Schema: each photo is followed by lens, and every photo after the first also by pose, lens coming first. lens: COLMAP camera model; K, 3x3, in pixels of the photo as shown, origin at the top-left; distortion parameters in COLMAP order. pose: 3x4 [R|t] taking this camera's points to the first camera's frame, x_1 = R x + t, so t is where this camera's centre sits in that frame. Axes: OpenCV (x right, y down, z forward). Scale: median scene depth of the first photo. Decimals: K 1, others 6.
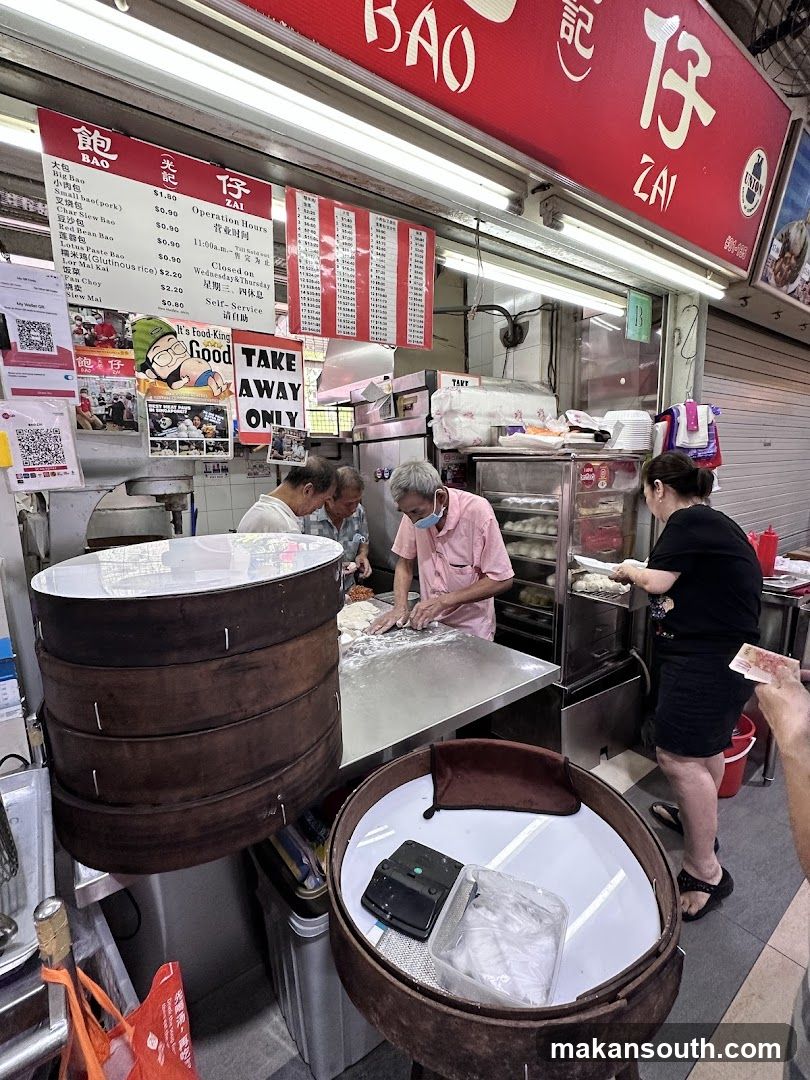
lens RADIAL K [[508.7, 0, 400.3], [0, 508.7, 545.3], [0, 0, 1]] dist [0.010732, -0.001998]
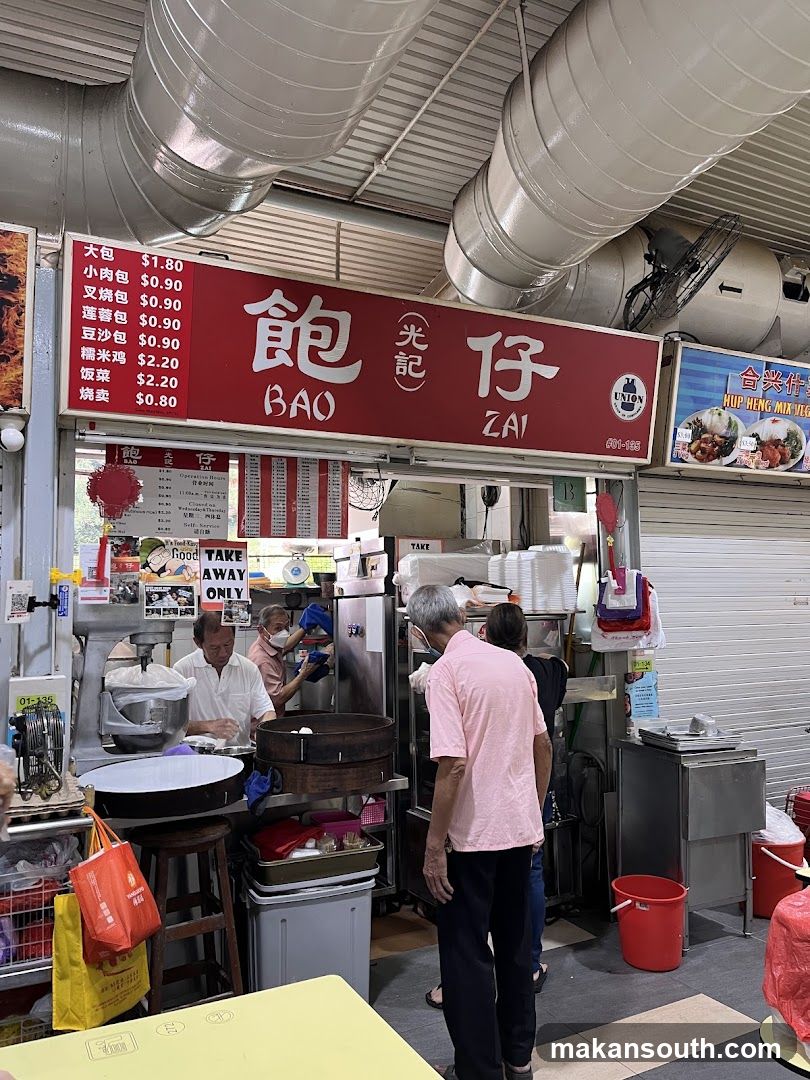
lens RADIAL K [[882.0, 0, 417.0], [0, 882.0, 588.6], [0, 0, 1]] dist [0.074090, 0.035030]
pose [[0.989402, 0.002334, -0.145187, 0.762687], [-0.028386, 0.983688, -0.177628, 0.206968], [0.142404, 0.179867, 0.973329, -1.613378]]
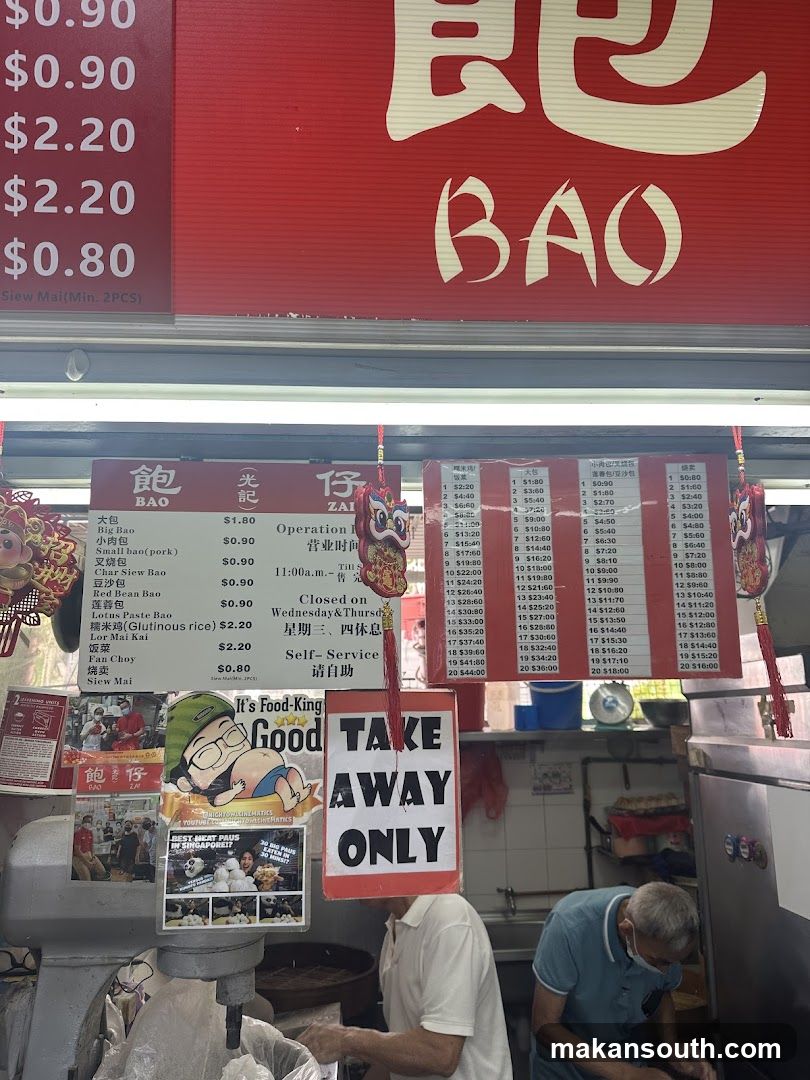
lens RADIAL K [[755.7, 0, 395.6], [0, 755.7, 527.2], [0, 0, 1]] dist [0.048149, -0.036929]
pose [[0.838291, -0.114398, -0.533086, 0.240692], [-0.089395, 0.935669, -0.341367, -0.314928], [0.537844, 0.333821, 0.774137, 0.297509]]
